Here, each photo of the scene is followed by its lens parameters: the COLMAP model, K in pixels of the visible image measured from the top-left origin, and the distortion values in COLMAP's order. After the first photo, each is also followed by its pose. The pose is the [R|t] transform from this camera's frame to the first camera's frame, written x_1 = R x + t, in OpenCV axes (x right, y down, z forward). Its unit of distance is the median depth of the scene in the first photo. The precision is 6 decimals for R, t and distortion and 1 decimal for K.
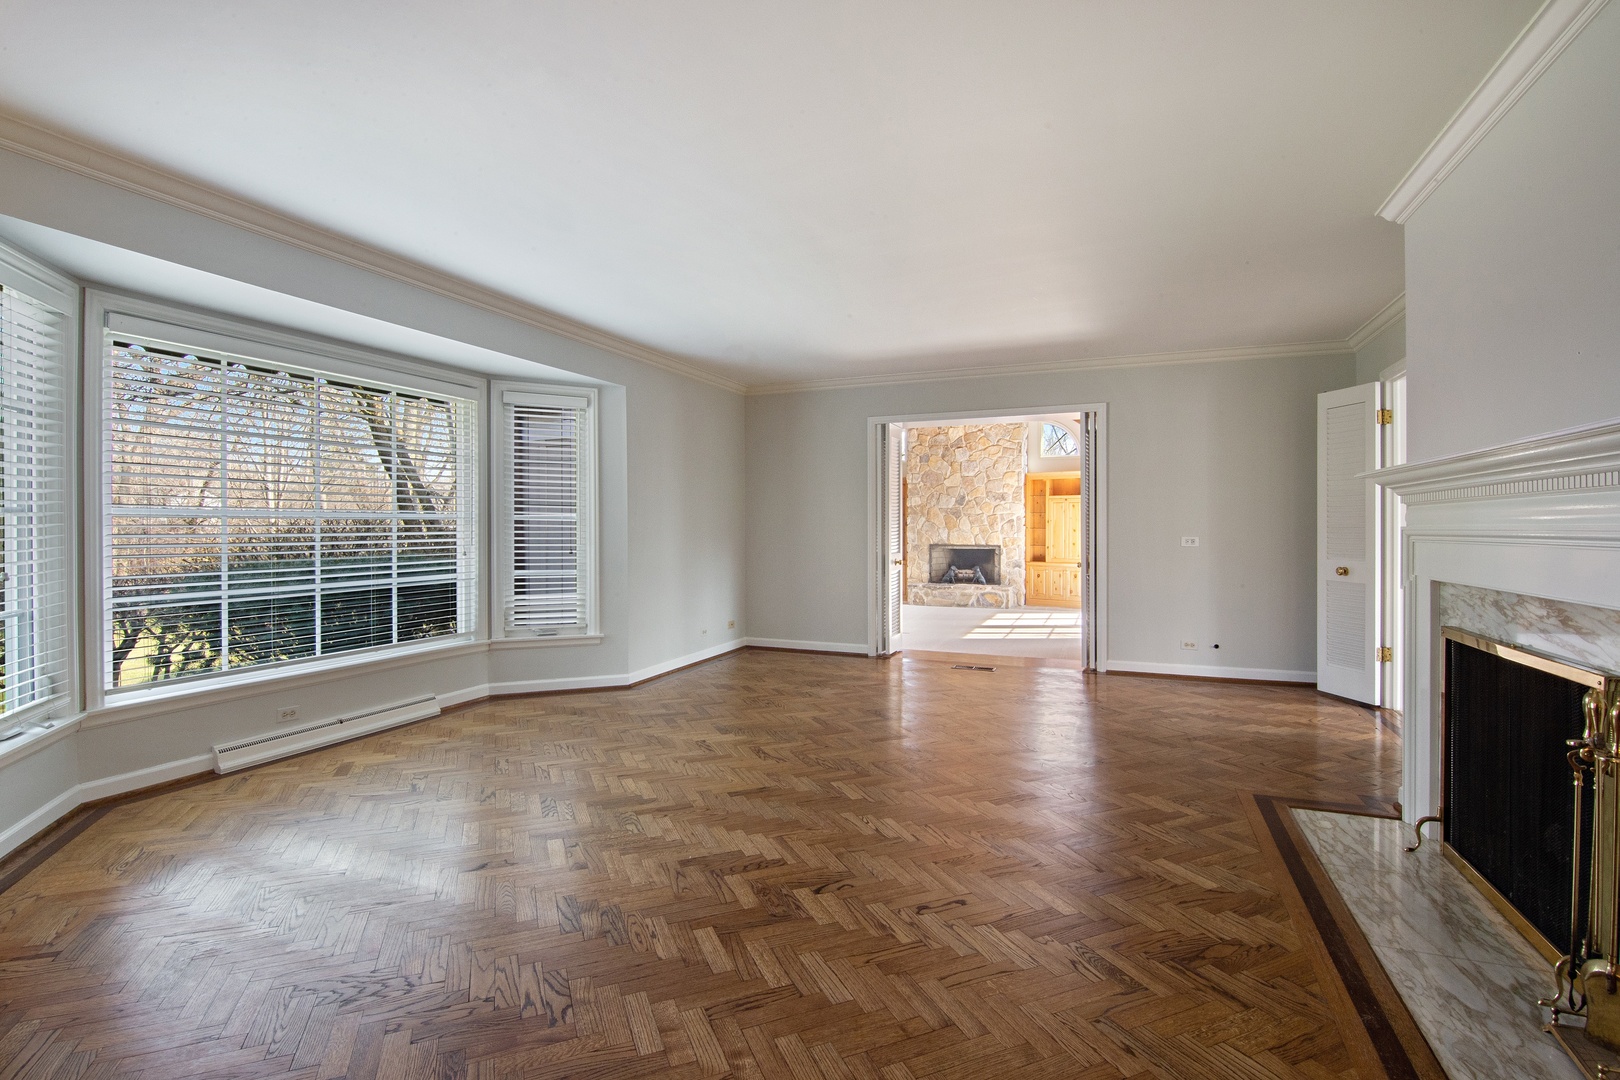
lens RADIAL K [[742.3, 0, 800.3], [0, 742.3, 534.5], [0, 0, 1]] dist [0.003833, -0.006247]
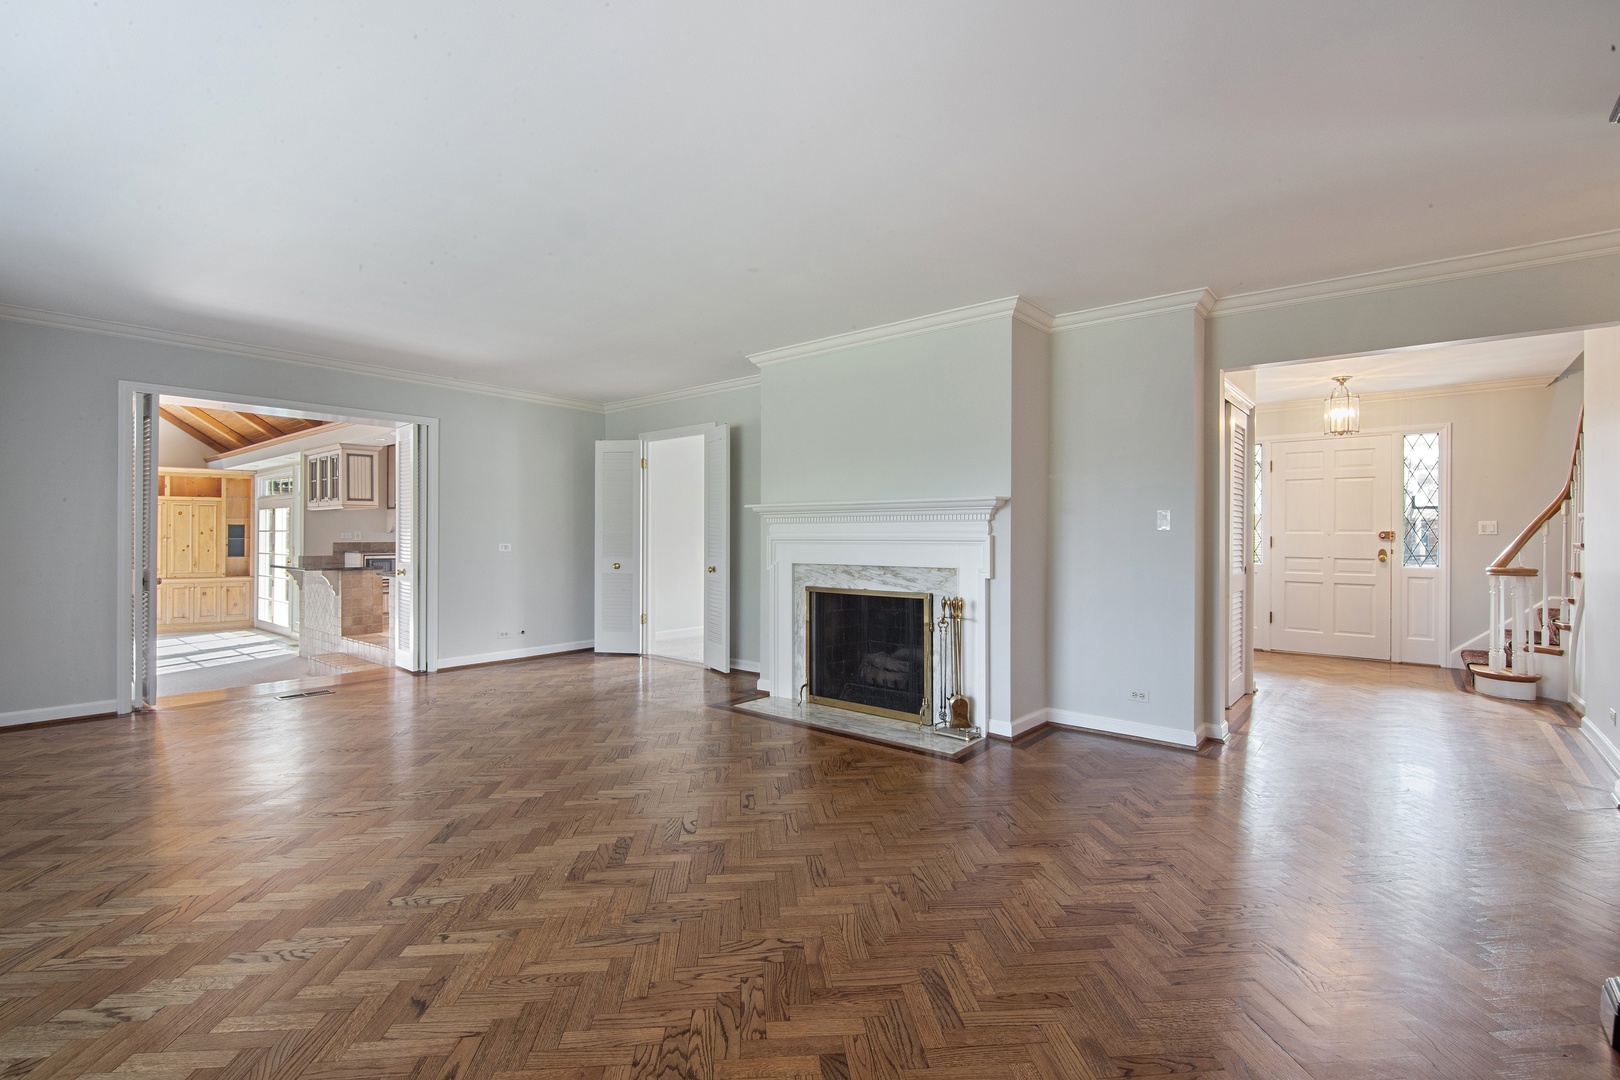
lens RADIAL K [[742.3, 0, 787.0], [0, 742.3, 536.1], [0, 0, 1]] dist [0.003833, -0.006247]
pose [[0.298123, 0.004875, 0.954515, -0.198058], [0.005991, 0.999958, -0.006978, 0.001057], [-0.954509, 0.007799, 0.298082, 0.088163]]
